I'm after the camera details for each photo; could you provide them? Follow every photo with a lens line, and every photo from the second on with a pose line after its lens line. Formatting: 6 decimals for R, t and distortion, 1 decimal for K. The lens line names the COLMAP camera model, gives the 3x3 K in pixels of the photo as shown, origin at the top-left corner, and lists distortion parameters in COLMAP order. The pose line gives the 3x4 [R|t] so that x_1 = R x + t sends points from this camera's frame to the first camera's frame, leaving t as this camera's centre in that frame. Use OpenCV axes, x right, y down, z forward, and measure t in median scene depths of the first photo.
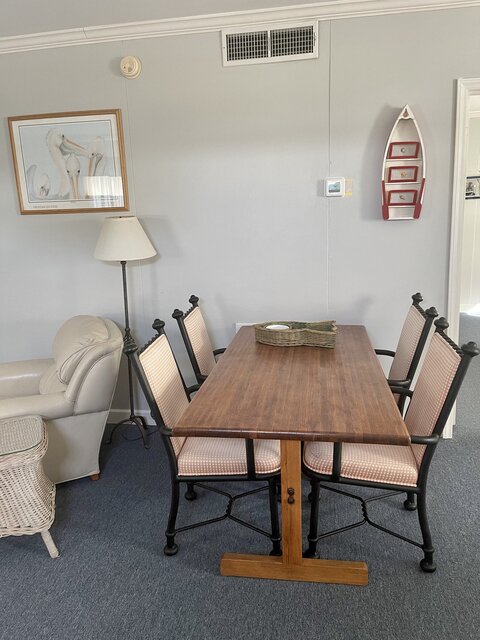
lens RADIAL K [[495.1, 0, 239.8], [0, 495.1, 320.9], [0, 0, 1]] dist [0.049993, -0.003585]
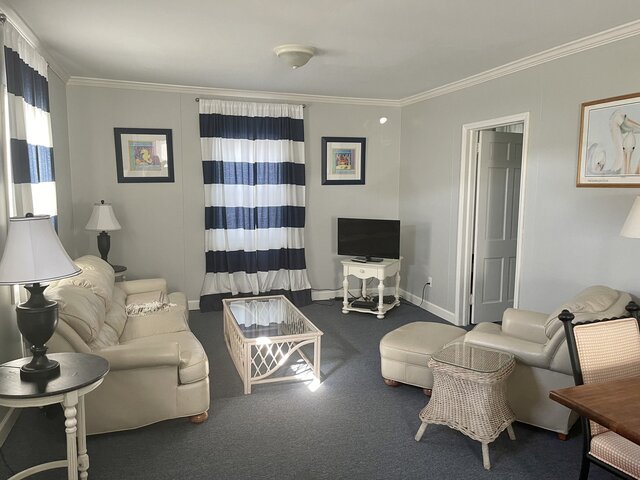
lens RADIAL K [[495.1, 0, 321.6], [0, 495.1, 240.8], [0, 0, 1]] dist [0.049993, -0.003585]
pose [[0.484628, 0.148616, -0.862003, 0.284186], [-0.213320, 0.975788, 0.048303, -0.029110], [0.848311, 0.160473, 0.504596, -0.028162]]
